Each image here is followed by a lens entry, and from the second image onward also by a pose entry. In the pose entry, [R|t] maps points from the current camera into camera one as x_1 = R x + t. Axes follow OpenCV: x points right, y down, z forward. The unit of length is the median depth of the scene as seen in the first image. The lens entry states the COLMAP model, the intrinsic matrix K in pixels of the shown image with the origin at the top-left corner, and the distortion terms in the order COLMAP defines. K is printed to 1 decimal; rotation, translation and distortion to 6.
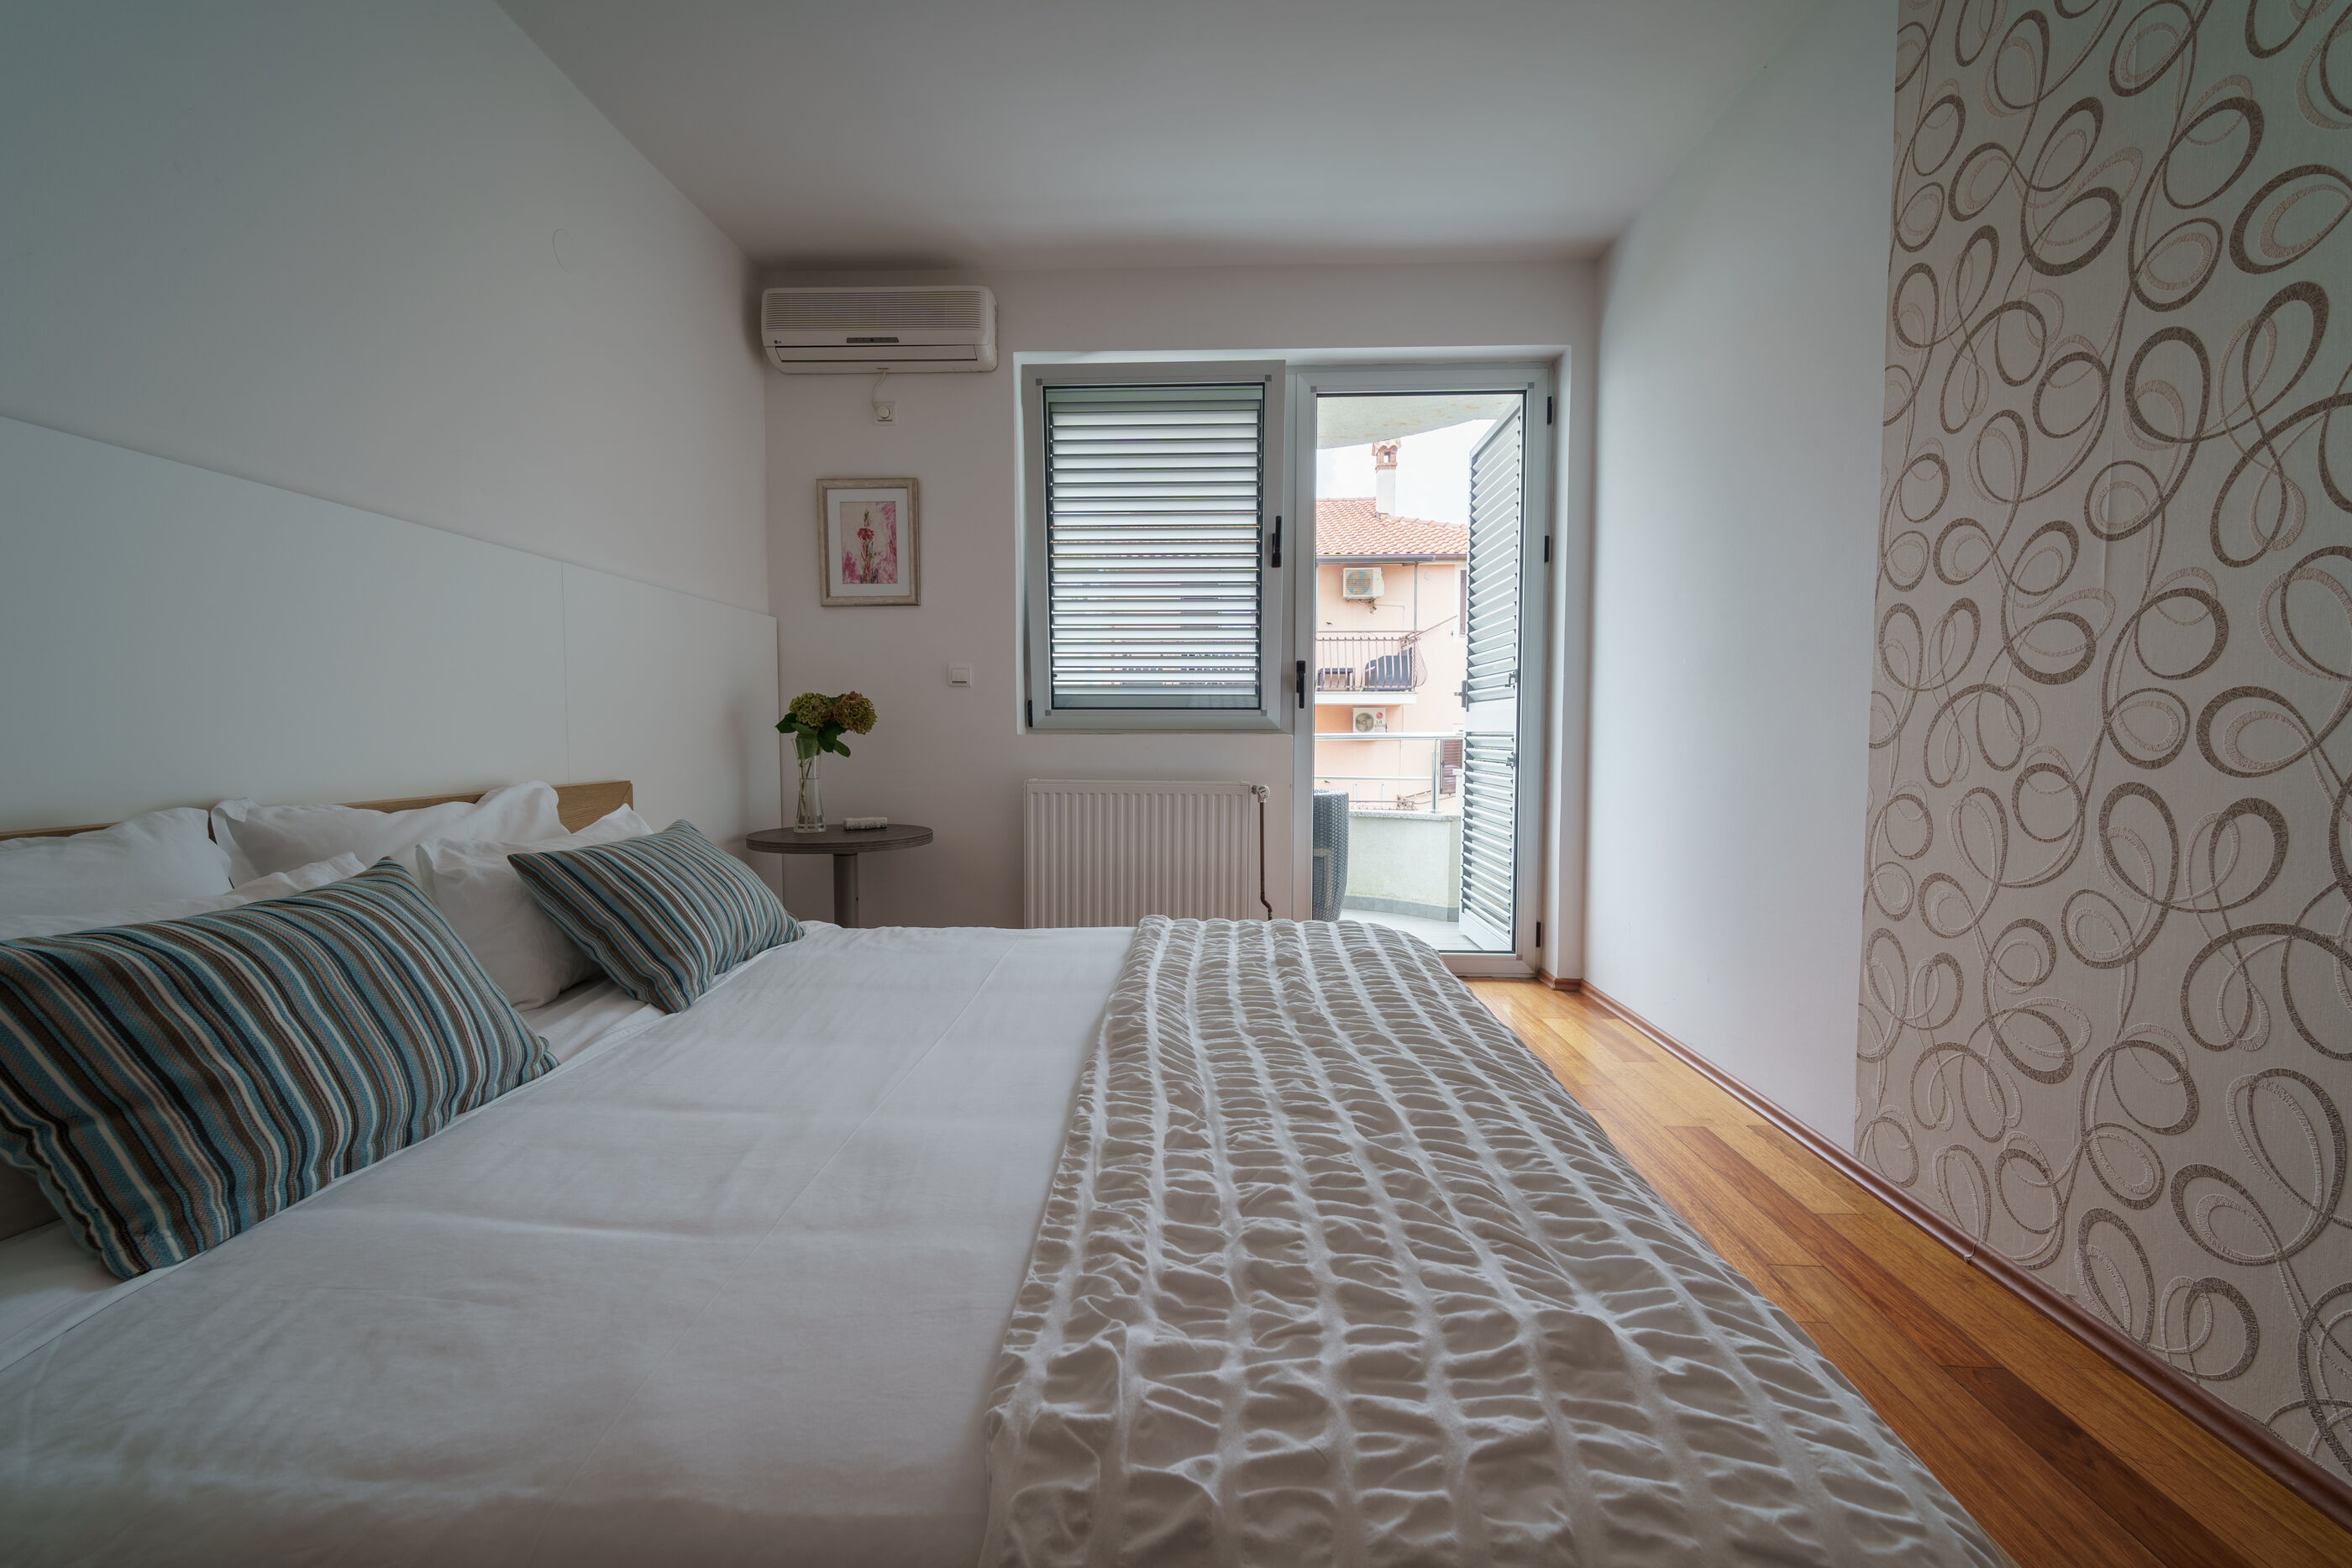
lens RADIAL K [[1020.5, 0, 1161.8], [0, 1020.5, 792.6], [0, 0, 1]] dist [-0.012047, 0.007761]
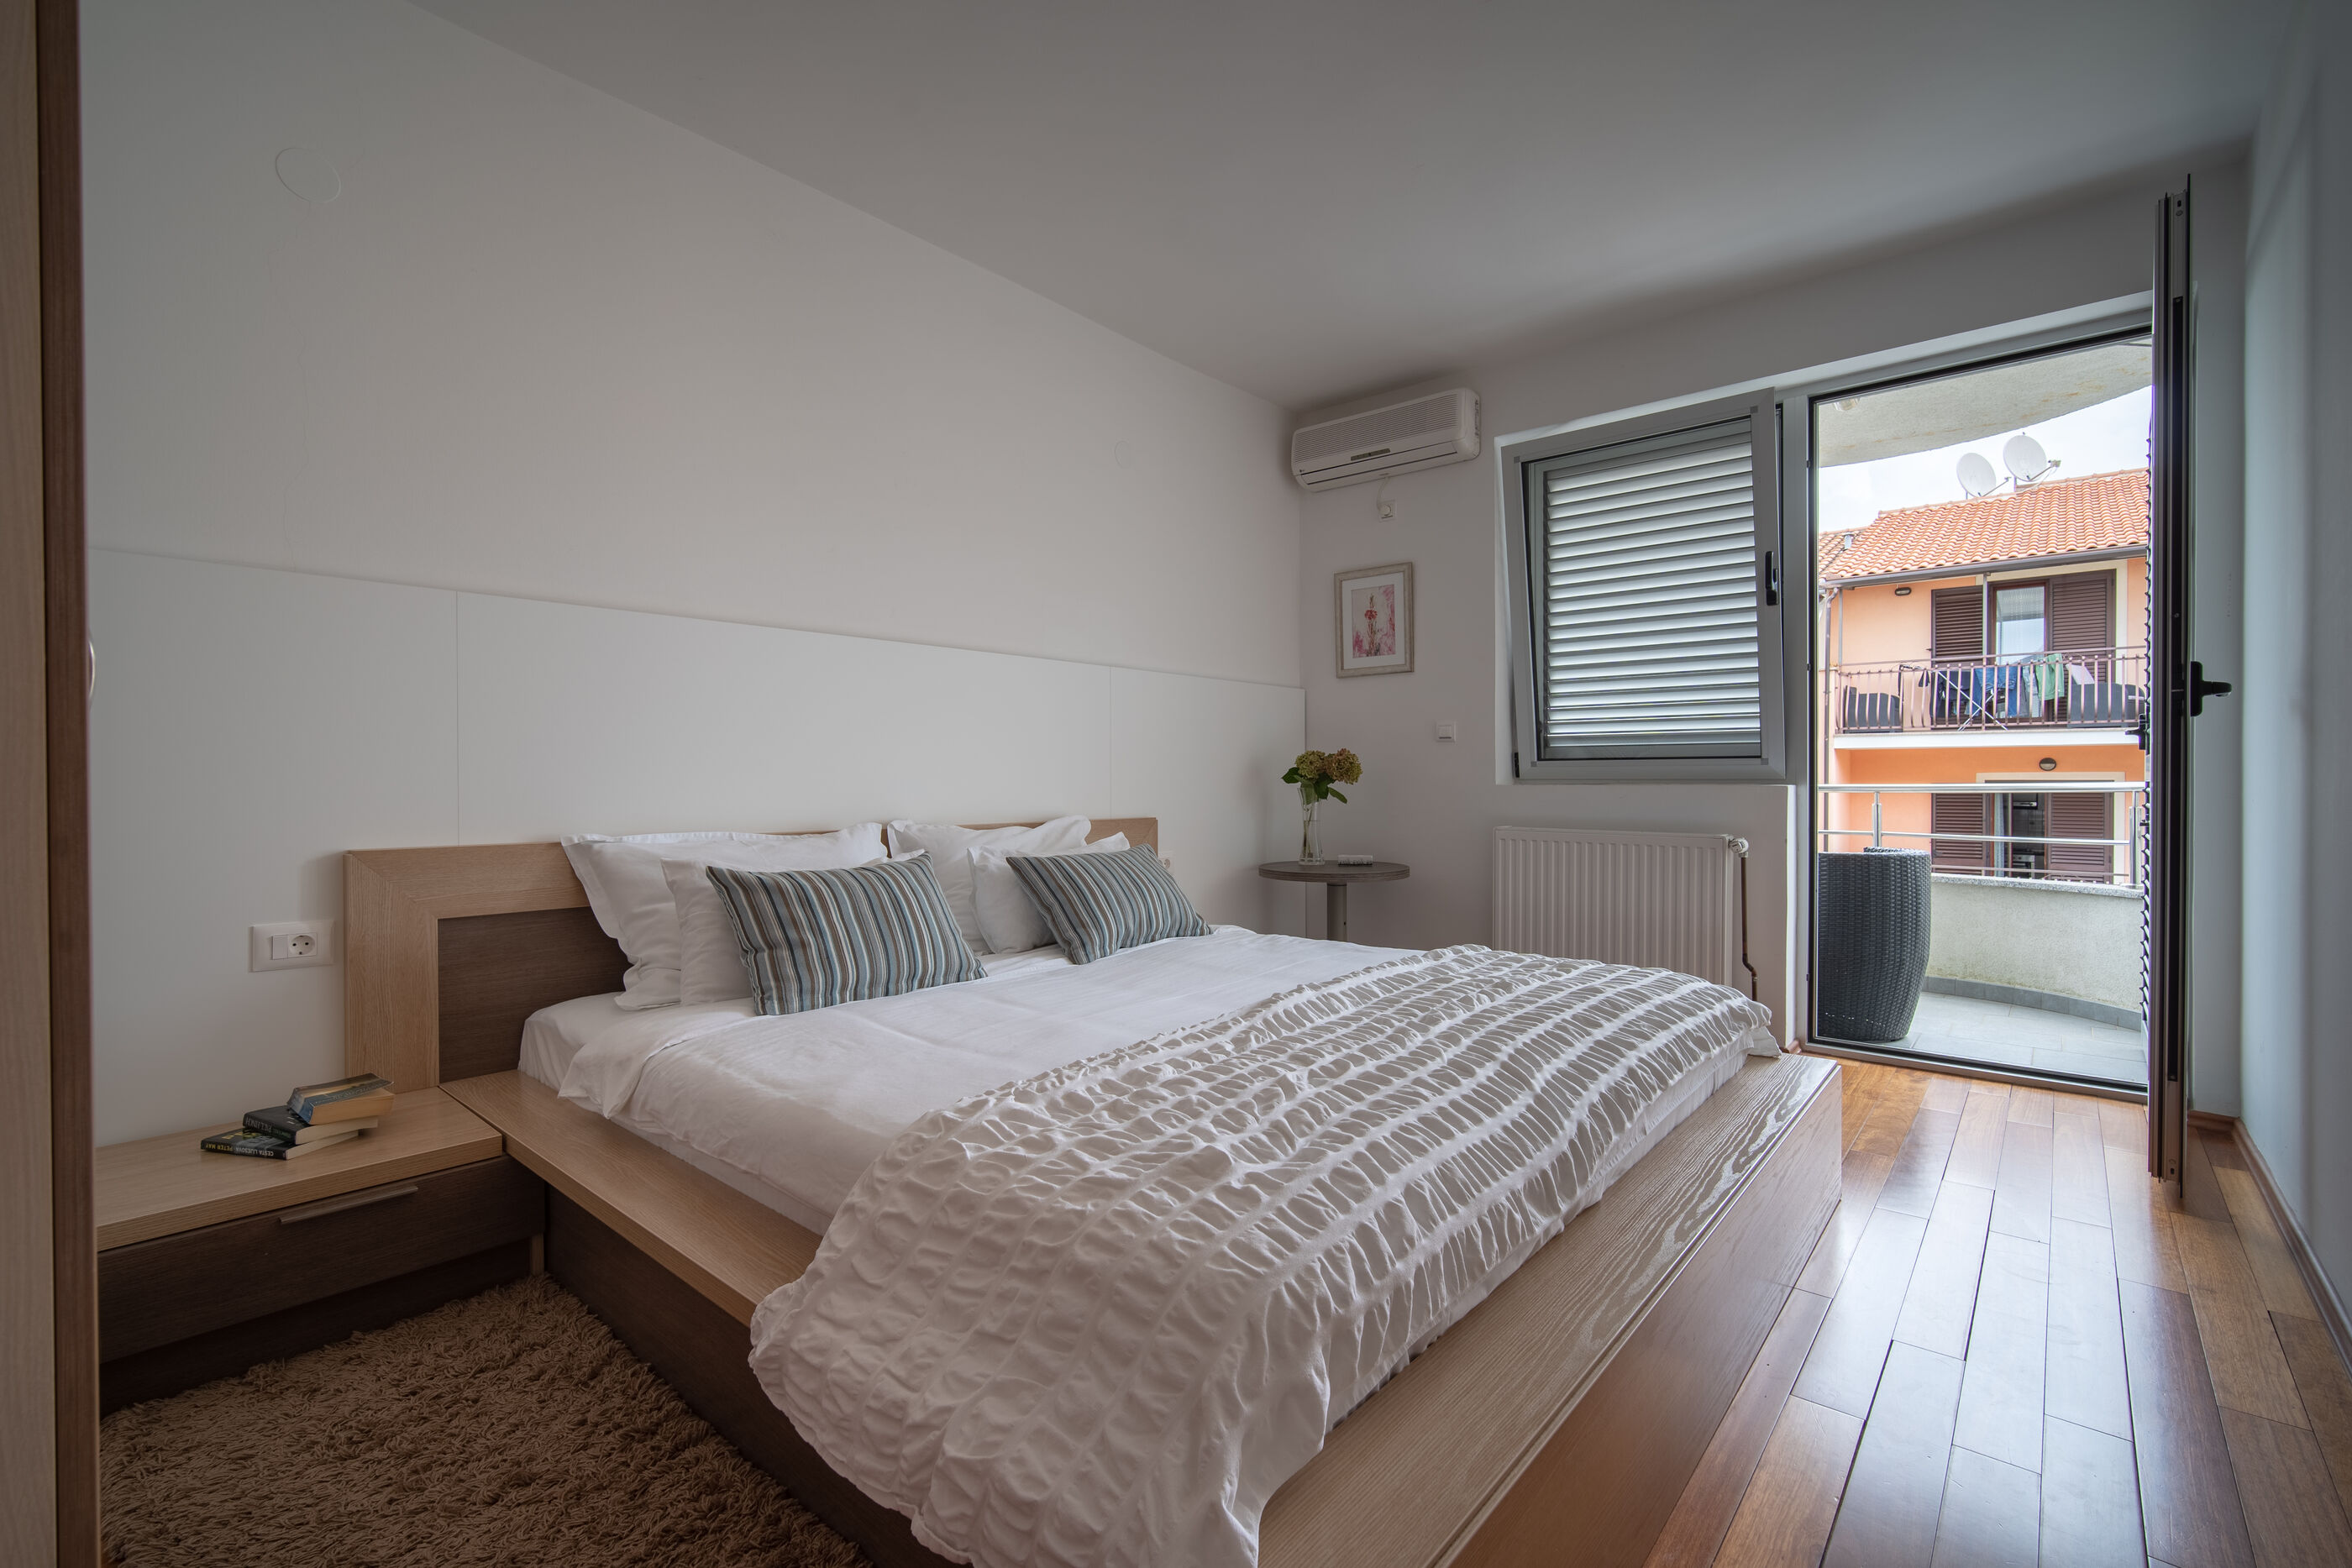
lens RADIAL K [[1020.5, 0, 1161.8], [0, 1020.5, 792.6], [0, 0, 1]] dist [-0.012047, 0.007761]
pose [[0.783859, 0.006014, -0.620910, 0.576662], [-0.036496, 0.998671, -0.036402, 0.007853], [0.619865, 0.051195, 0.783037, -0.142697]]
